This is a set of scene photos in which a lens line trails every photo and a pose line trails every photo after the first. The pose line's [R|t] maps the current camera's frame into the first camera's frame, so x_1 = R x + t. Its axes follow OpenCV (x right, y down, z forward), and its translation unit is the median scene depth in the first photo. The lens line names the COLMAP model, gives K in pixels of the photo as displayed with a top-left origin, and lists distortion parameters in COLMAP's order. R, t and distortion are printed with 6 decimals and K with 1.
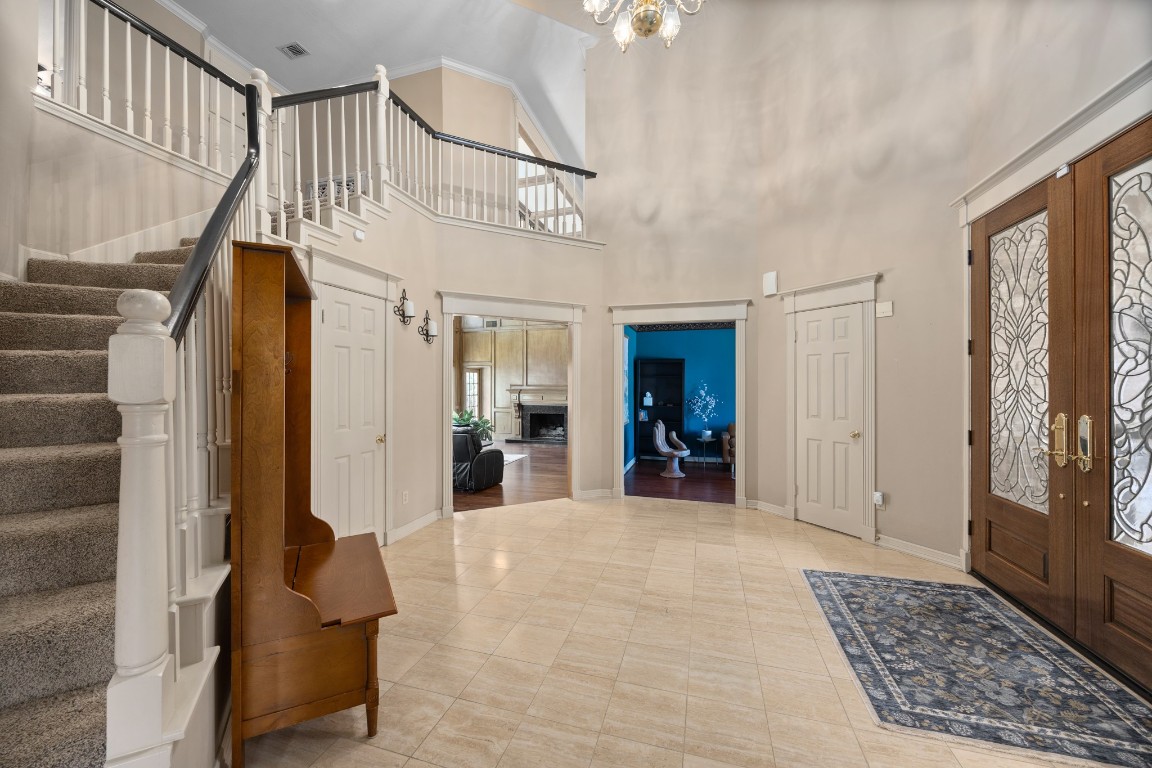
lens RADIAL K [[443.1, 0, 576.1], [0, 443.1, 387.8], [0, 0, 1]] dist [-0.004145, -0.000119]
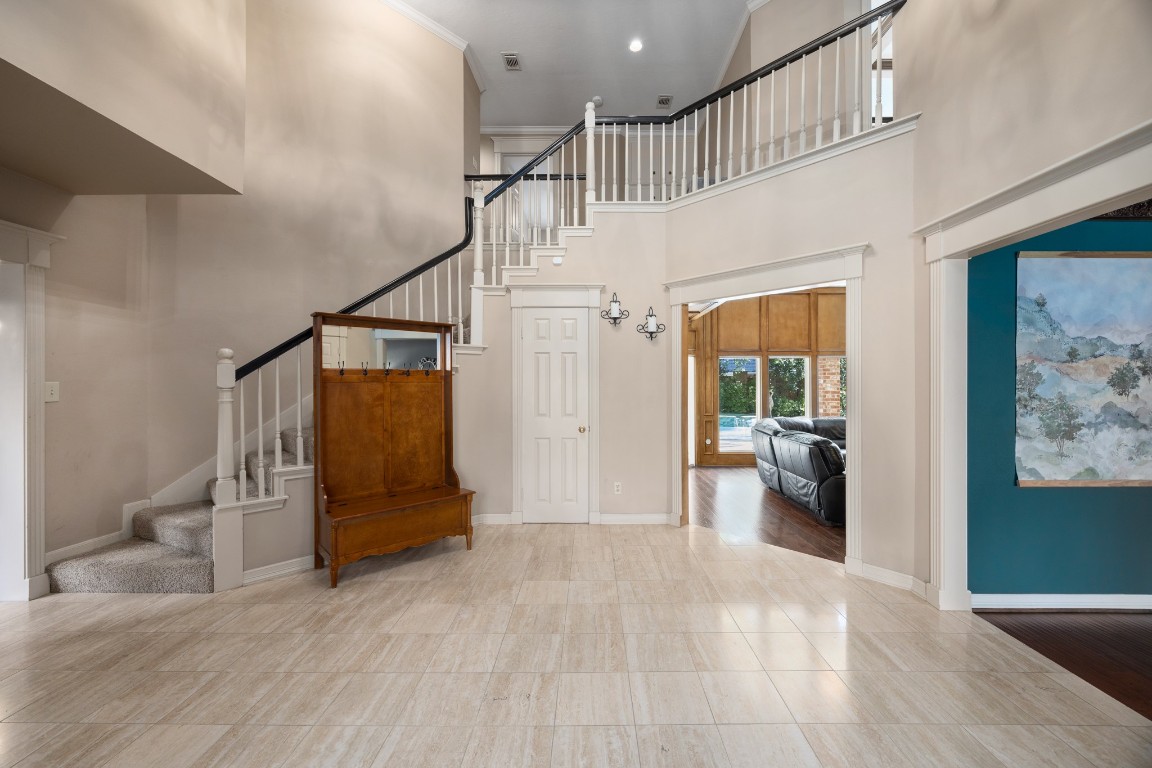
lens RADIAL K [[443.1, 0, 578.8], [0, 443.1, 385.6], [0, 0, 1]] dist [-0.004145, -0.000119]
pose [[0.268273, -0.000065, -0.963343, 0.905178], [-0.004578, 0.999989, -0.001343, 0.004443], [0.963332, 0.004771, 0.268269, 0.919003]]
